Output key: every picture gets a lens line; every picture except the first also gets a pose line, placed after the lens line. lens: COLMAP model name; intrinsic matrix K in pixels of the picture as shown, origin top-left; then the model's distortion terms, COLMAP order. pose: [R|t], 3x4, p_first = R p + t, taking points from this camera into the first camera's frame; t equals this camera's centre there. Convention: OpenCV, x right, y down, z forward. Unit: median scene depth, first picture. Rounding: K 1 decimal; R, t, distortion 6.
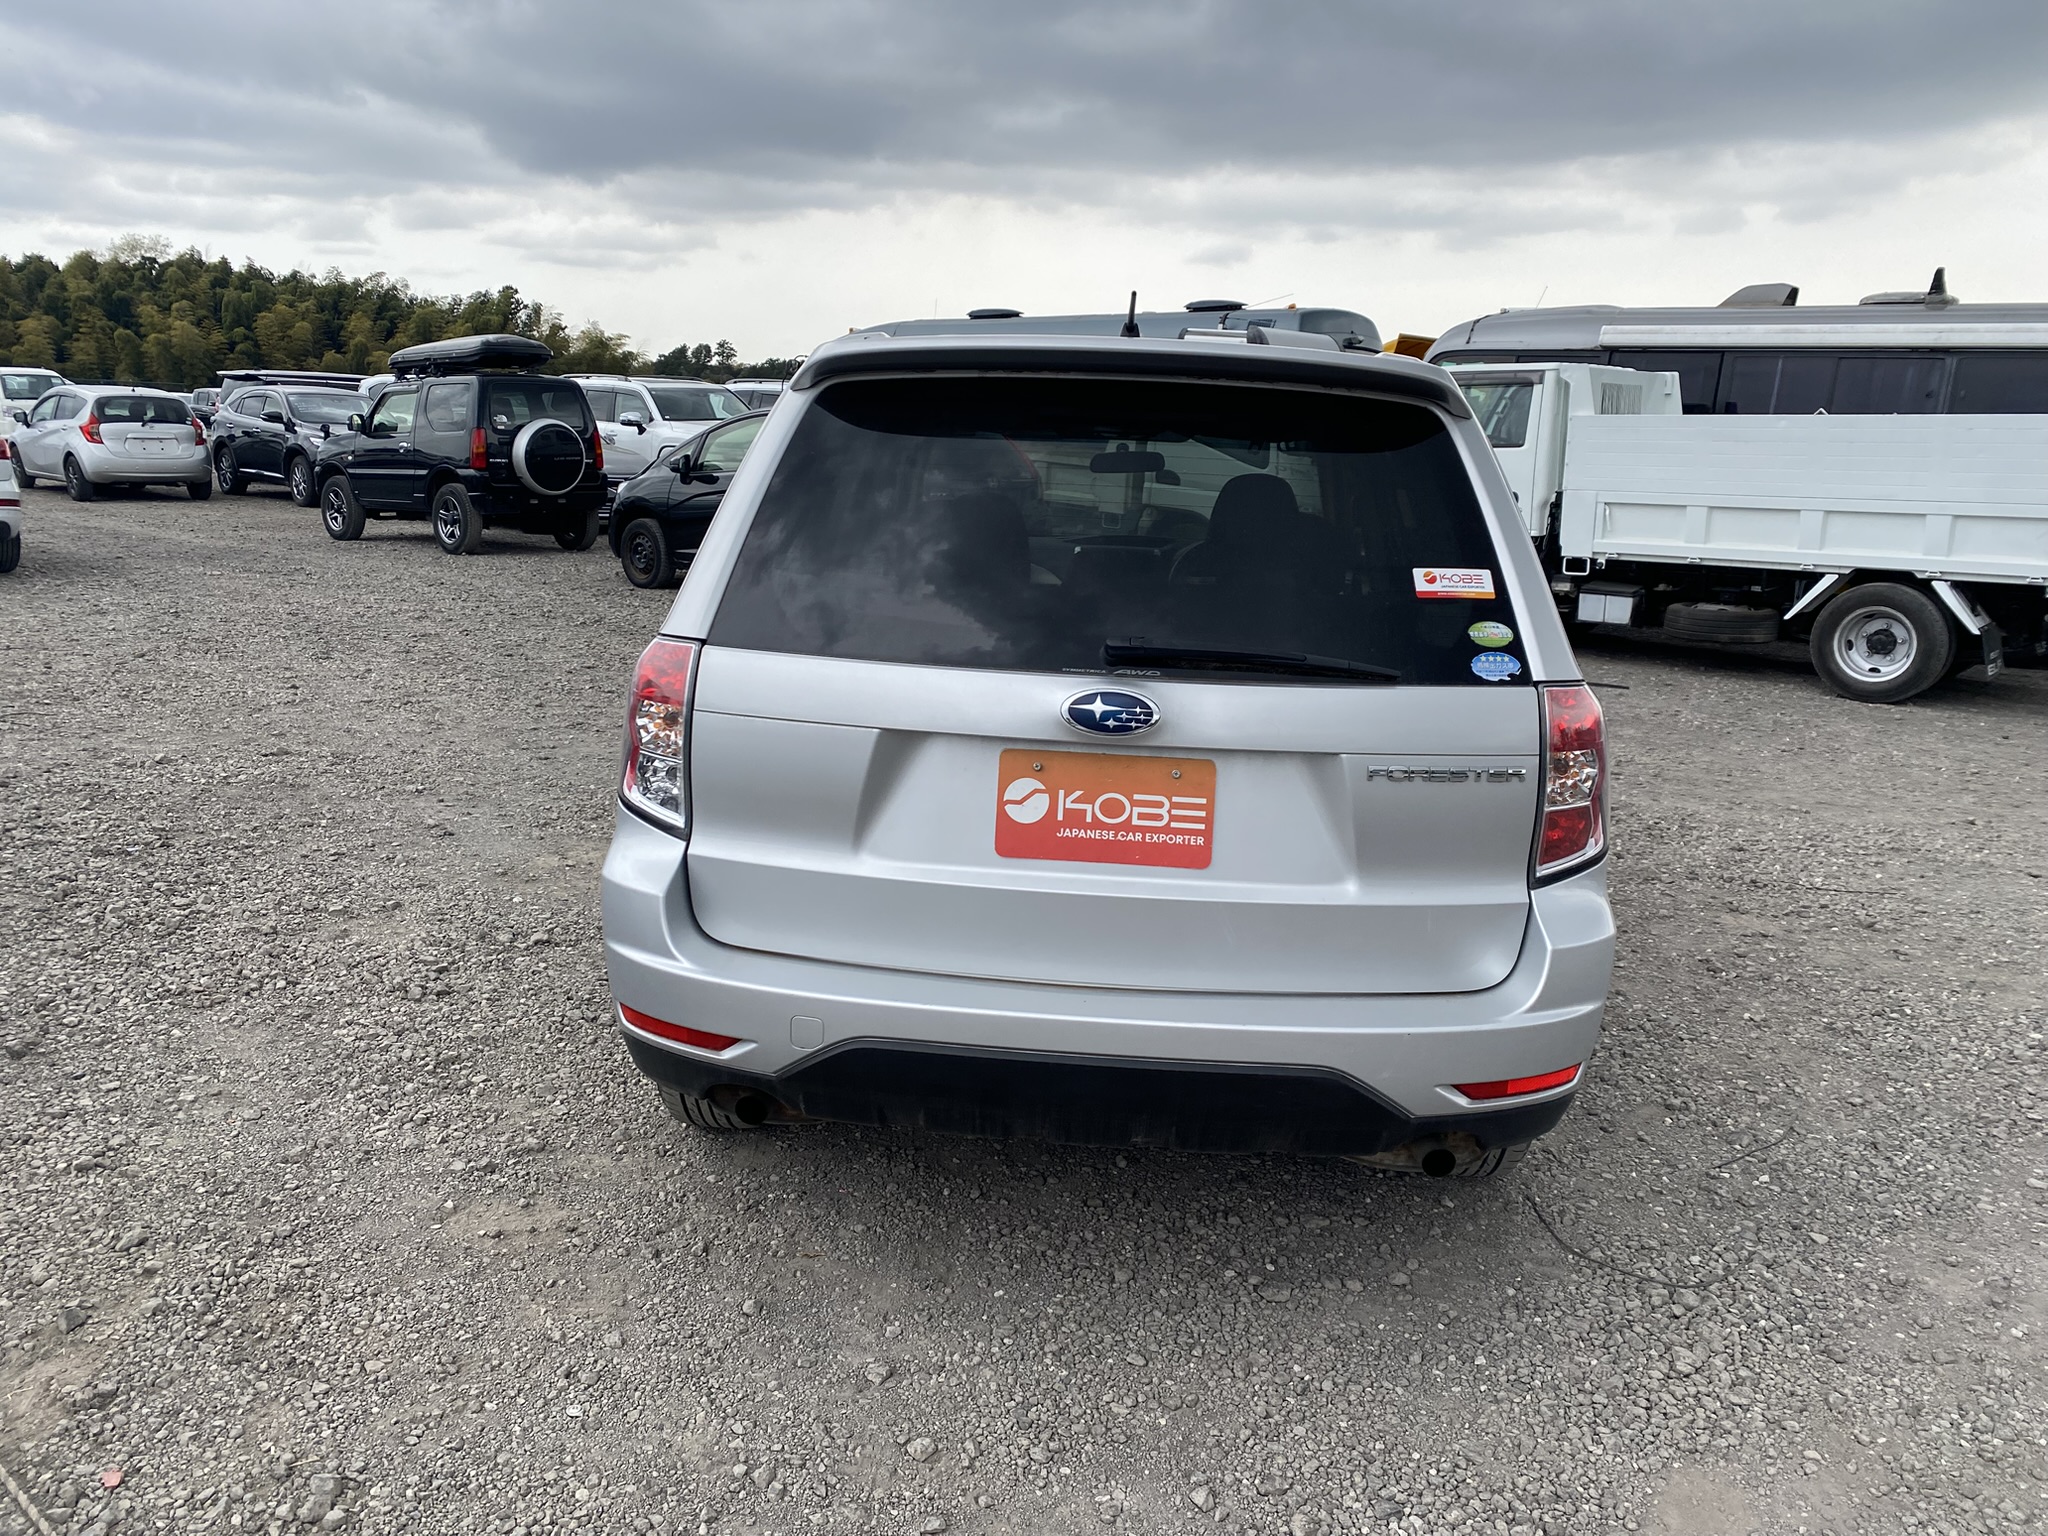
lens RADIAL K [[1569.8, 0, 1024.0], [0, 1569.8, 768.0], [0, 0, 1]] dist [0.001626, -0.001624]
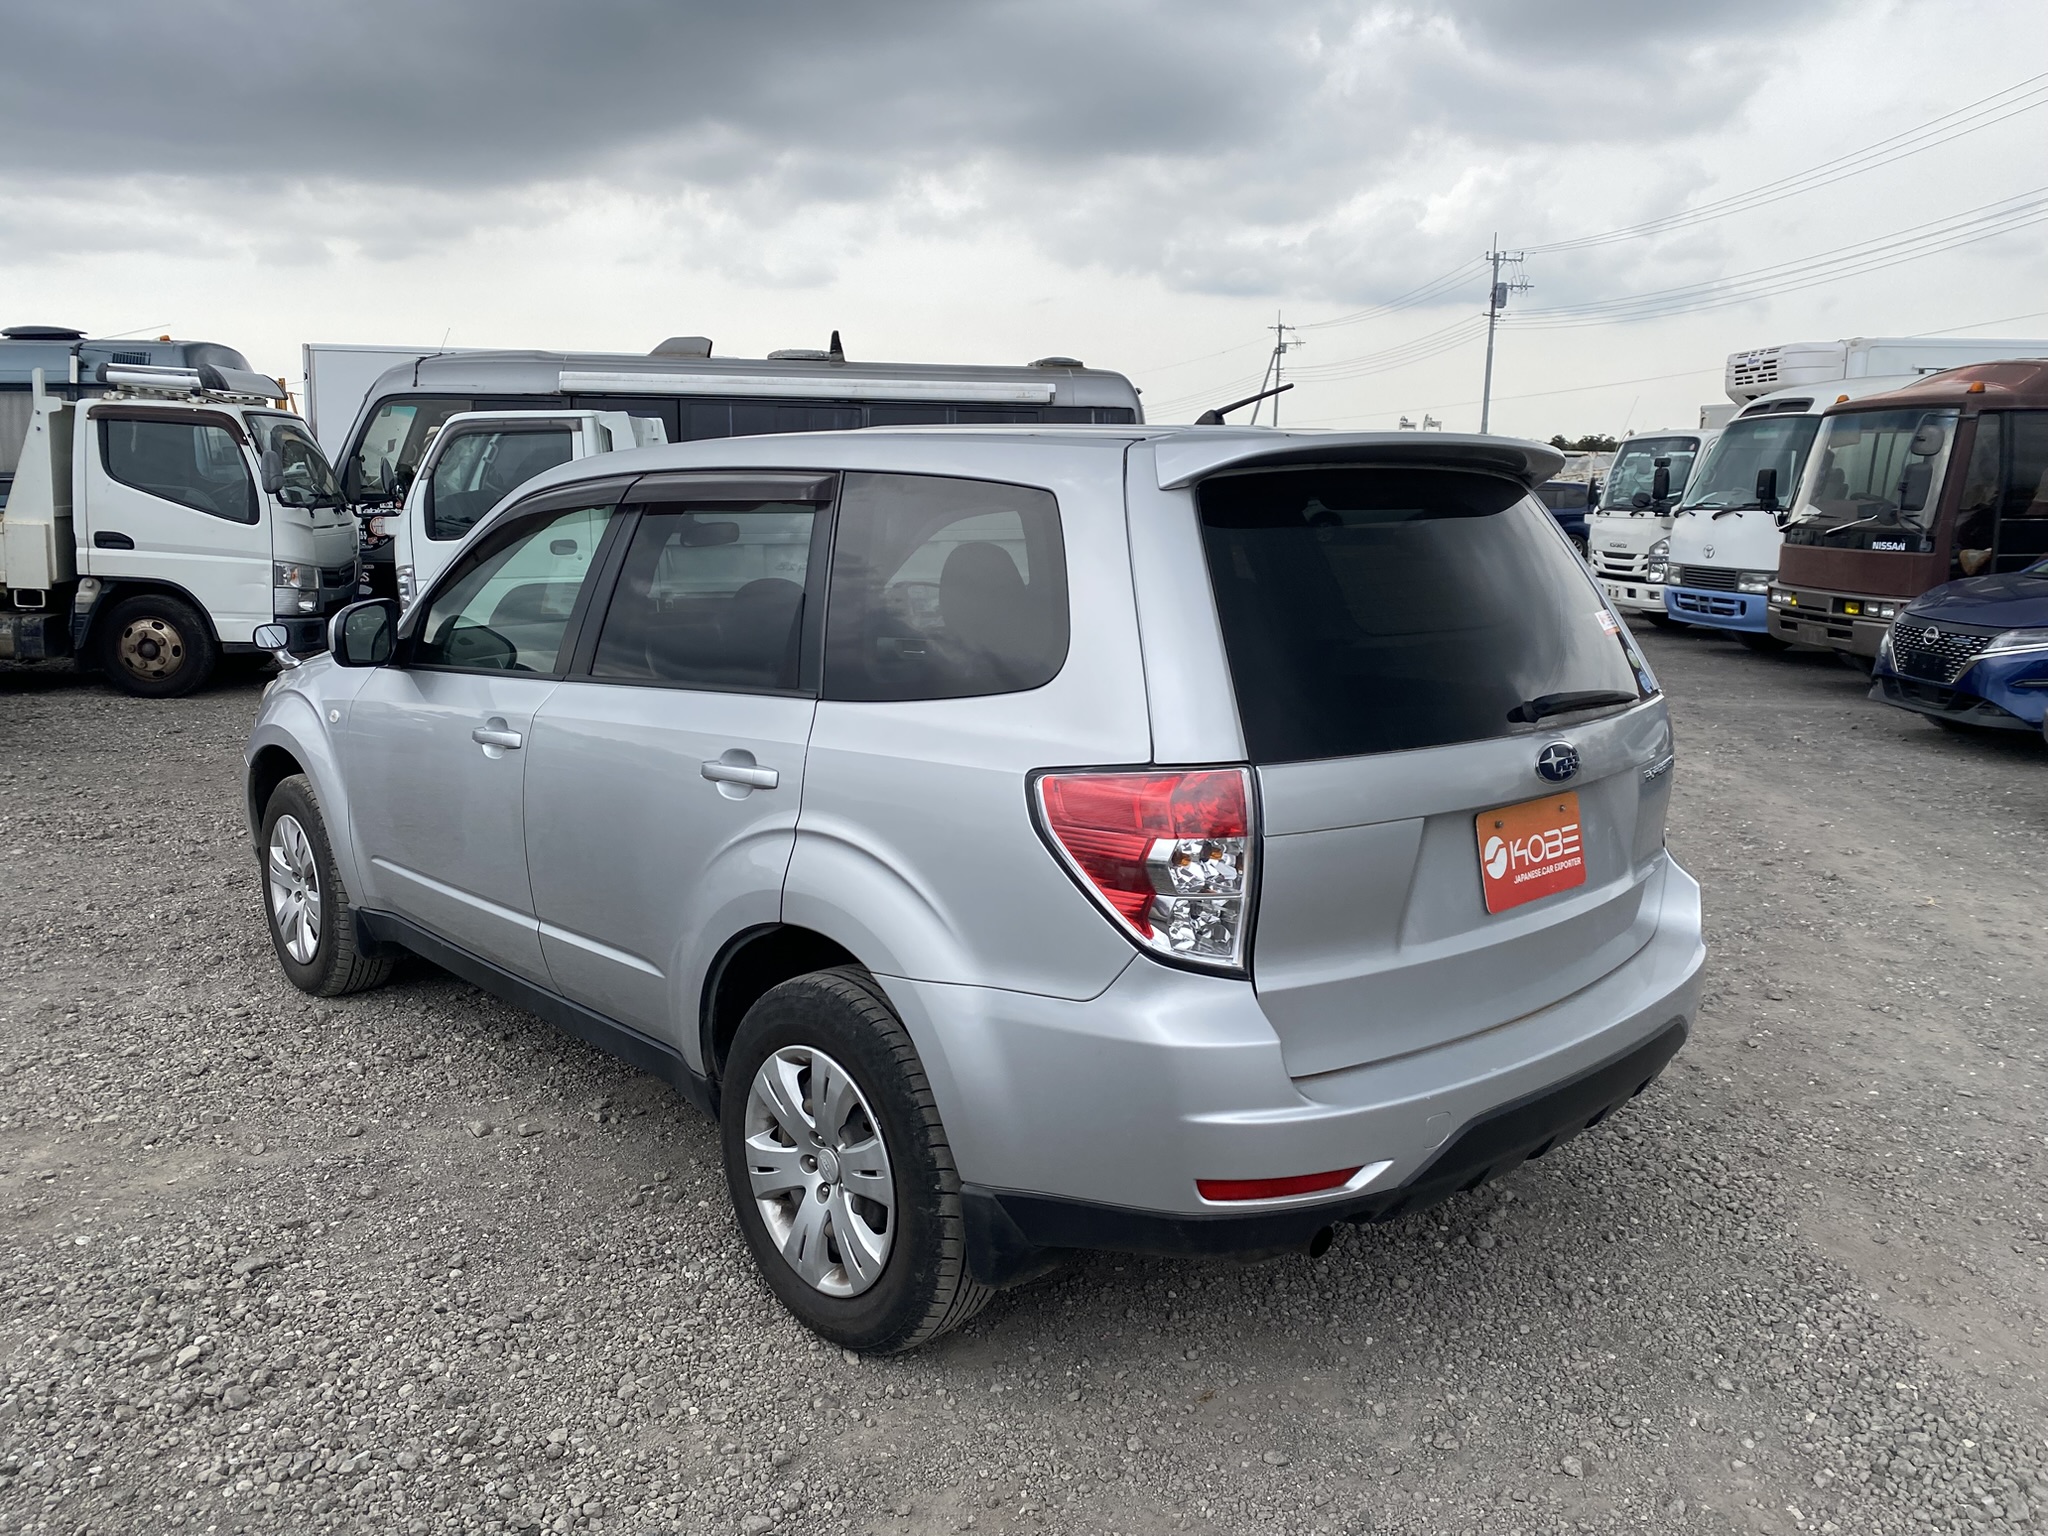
lens RADIAL K [[1590.7, 0, 1014.2], [0, 1590.7, 784.8], [0, 0, 1]] dist [0.000345, -0.004020]
pose [[0.674066, -0.162736, 0.720522, -0.192146], [0.171359, 0.983270, 0.061769, -0.029227], [-0.718520, 0.081831, 0.690676, 0.091729]]
